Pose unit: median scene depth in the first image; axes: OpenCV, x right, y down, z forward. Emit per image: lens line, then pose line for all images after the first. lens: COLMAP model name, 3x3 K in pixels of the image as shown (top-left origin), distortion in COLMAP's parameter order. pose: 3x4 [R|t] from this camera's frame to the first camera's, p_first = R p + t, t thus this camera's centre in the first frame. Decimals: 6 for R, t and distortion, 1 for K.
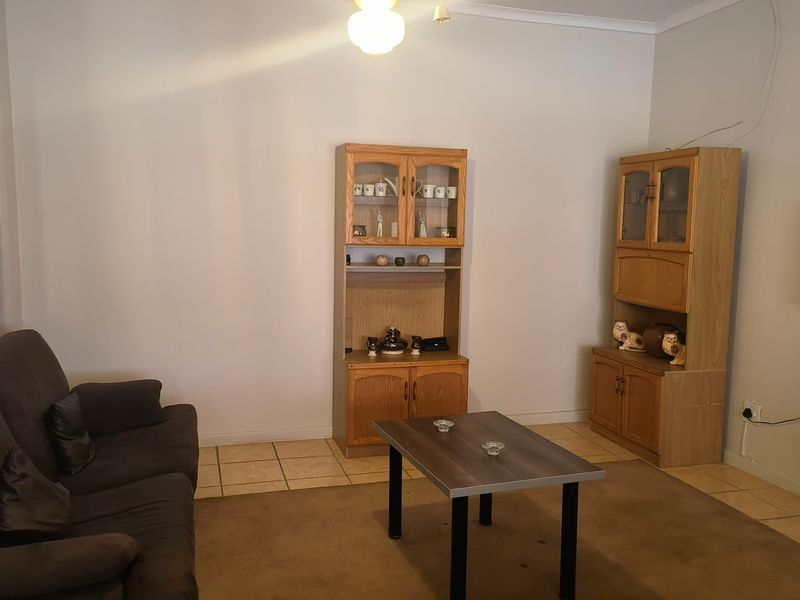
lens RADIAL K [[701.7, 0, 398.4], [0, 701.7, 298.6], [0, 0, 1]] dist [0.040183, 0.015611]
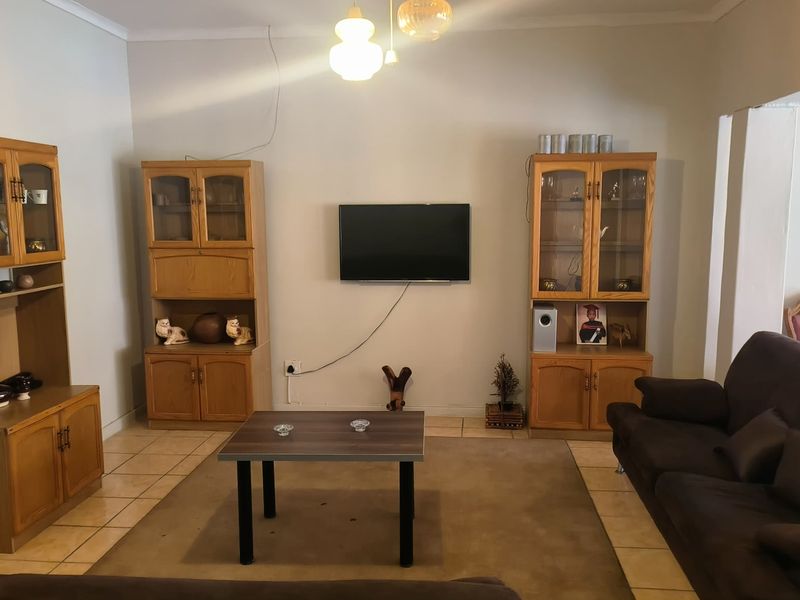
lens RADIAL K [[701.7, 0, 400.2], [0, 701.7, 300.5], [0, 0, 1]] dist [0.040183, 0.015611]
pose [[0.383289, -0.140560, 0.912870, -0.550751], [0.118533, 0.987665, 0.102308, -0.065362], [-0.915991, 0.068992, 0.395222, 0.289183]]
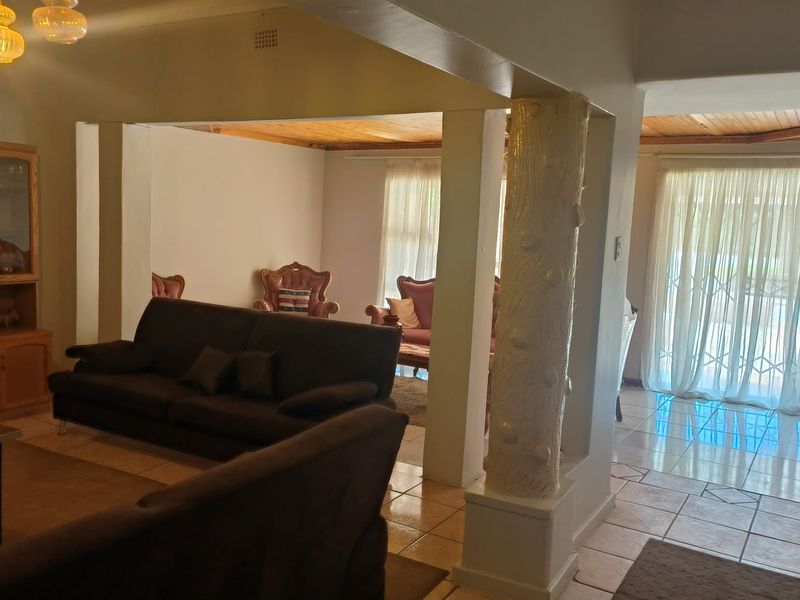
lens RADIAL K [[701.7, 0, 410.6], [0, 701.7, 301.9], [0, 0, 1]] dist [0.040183, 0.015611]
pose [[-0.691775, -0.137185, 0.708962, -0.691333], [0.019653, 0.977848, 0.208391, -0.110688], [-0.721846, 0.158093, -0.673755, 0.711524]]
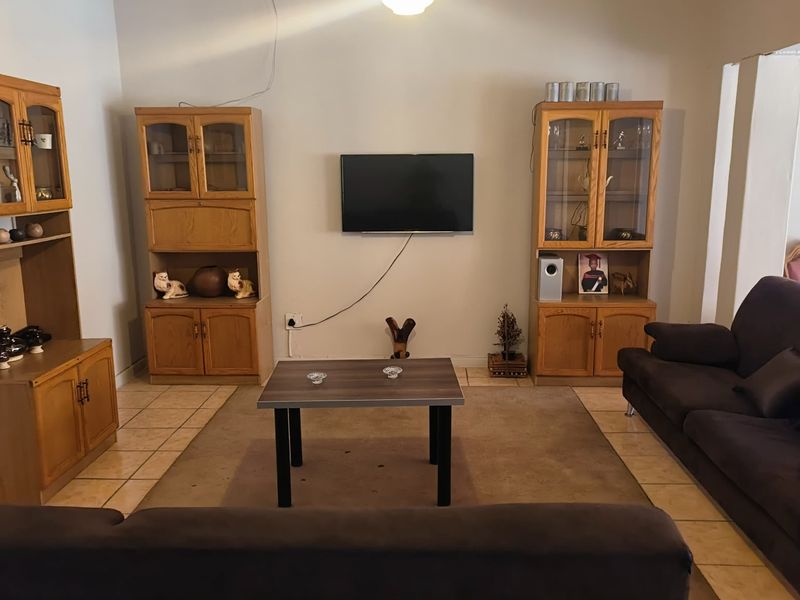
lens RADIAL K [[701.7, 0, 400.8], [0, 701.7, 300.6], [0, 0, 1]] dist [0.040183, 0.015611]
pose [[0.321742, -0.196108, 0.926296, -0.578233], [0.119639, 0.978894, 0.165688, -0.060302], [-0.939238, 0.057512, 0.338413, 0.365634]]
